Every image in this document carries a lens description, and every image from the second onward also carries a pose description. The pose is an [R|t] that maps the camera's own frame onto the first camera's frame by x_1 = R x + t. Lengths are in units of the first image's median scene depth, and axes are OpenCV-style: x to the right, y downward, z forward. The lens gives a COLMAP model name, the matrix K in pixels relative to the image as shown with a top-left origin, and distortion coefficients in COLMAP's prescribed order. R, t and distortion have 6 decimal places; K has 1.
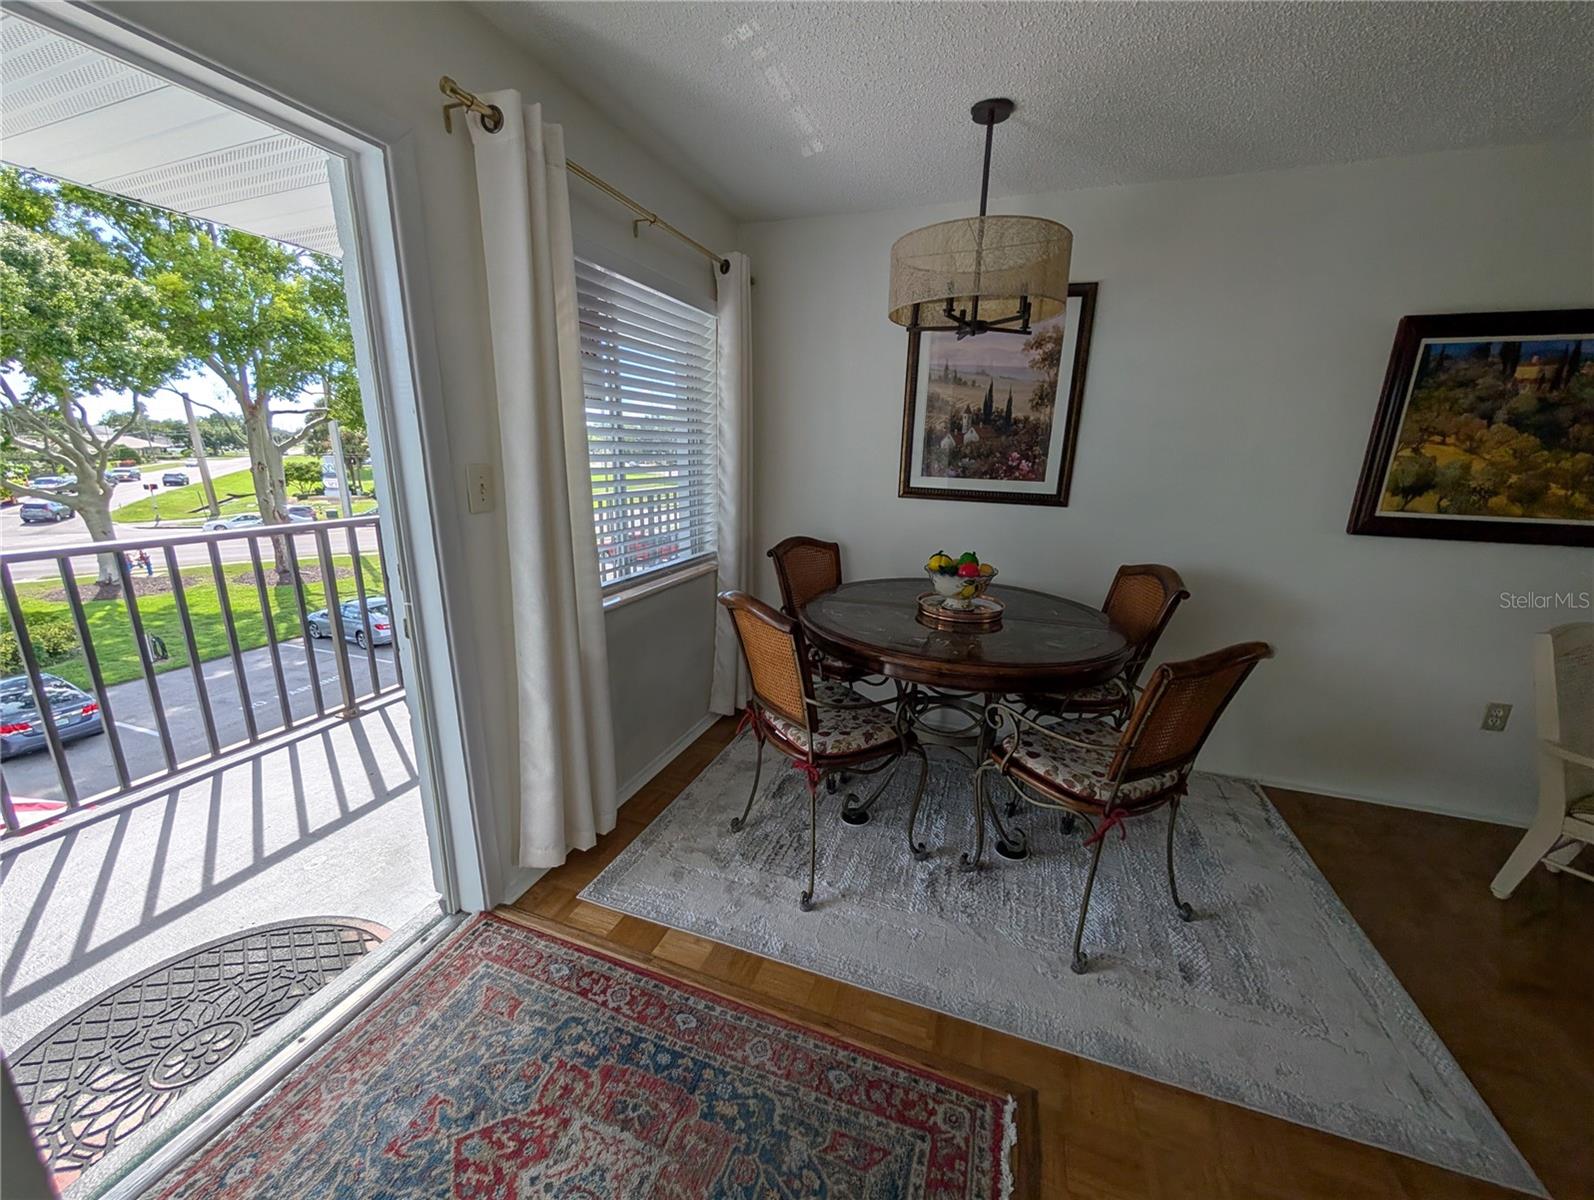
lens RADIAL K [[602.8, 0, 797.0], [0, 602.8, 600.0], [0, 0, 1]] dist [-0.008183, 0.003037]
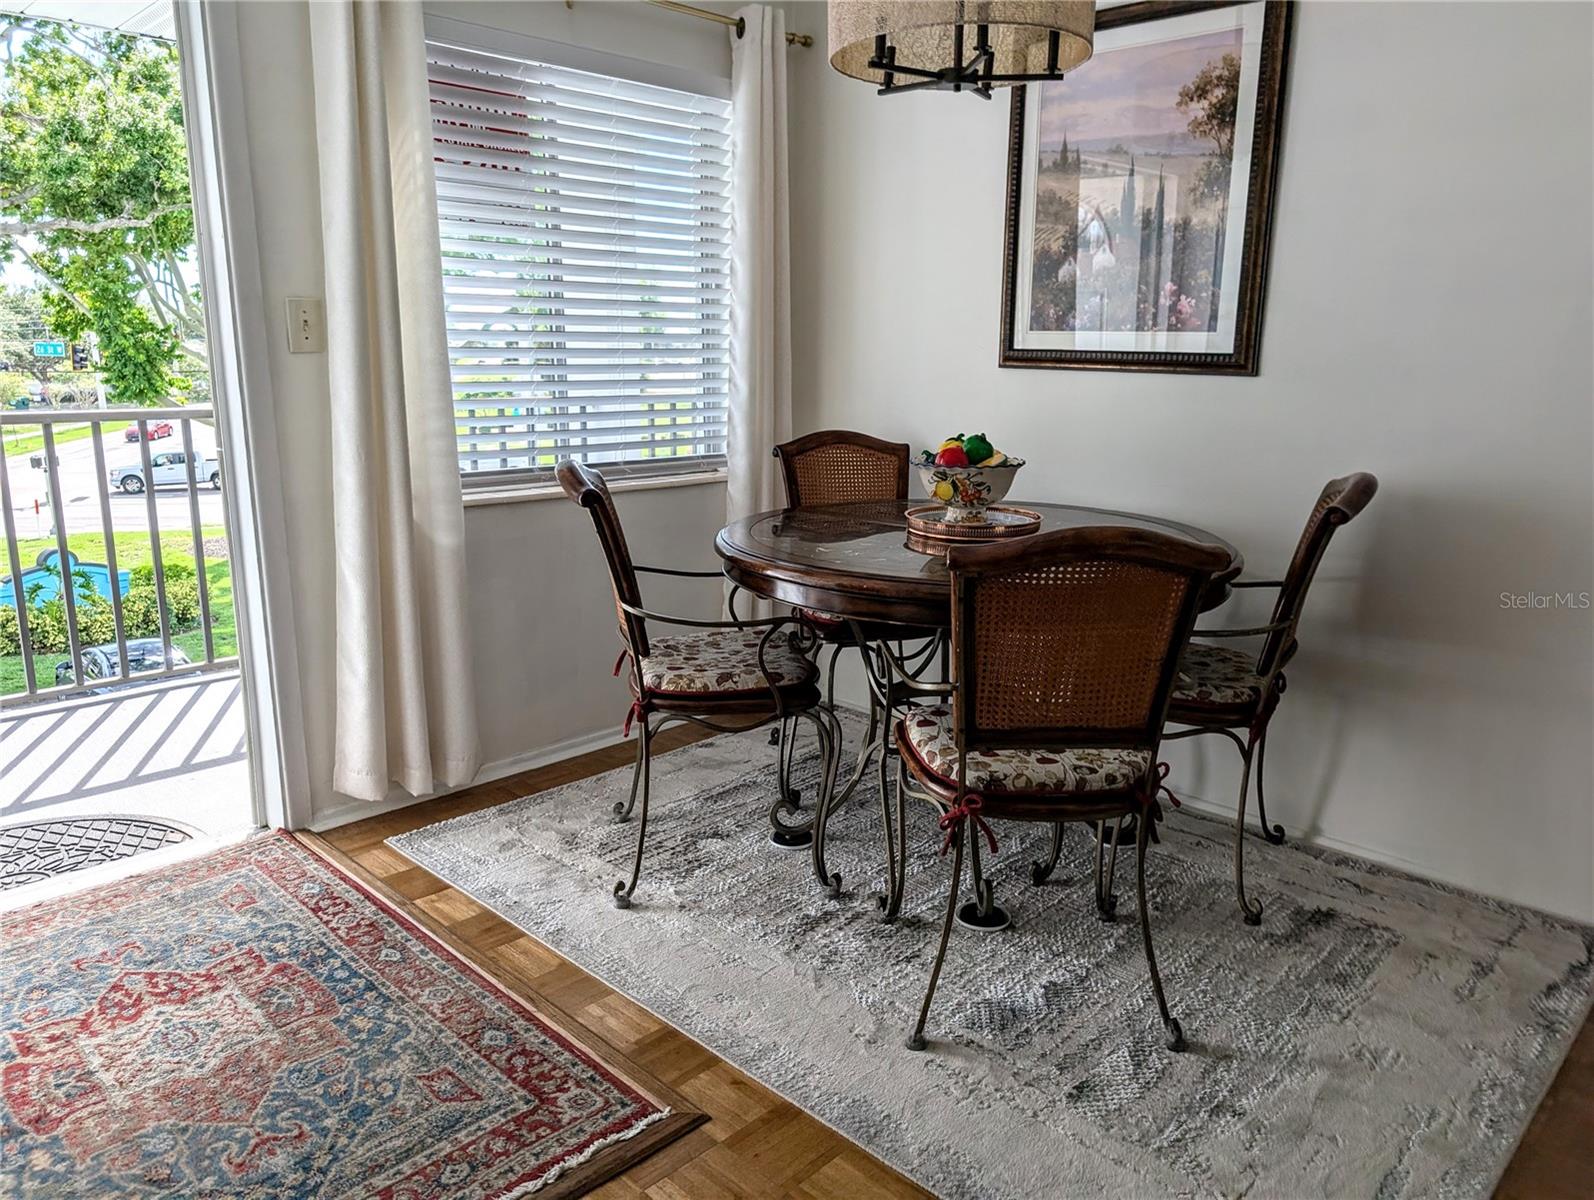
lens RADIAL K [[1151.1, 0, 797.0], [0, 1151.1, 600.0], [0, 0, 1]] dist [0.000996, 0.003817]
pose [[0.907690, 0.076784, -0.412557, 0.695038], [-0.092245, 0.995580, -0.017659, 0.145417], [0.409377, 0.054085, 0.910761, -0.171990]]
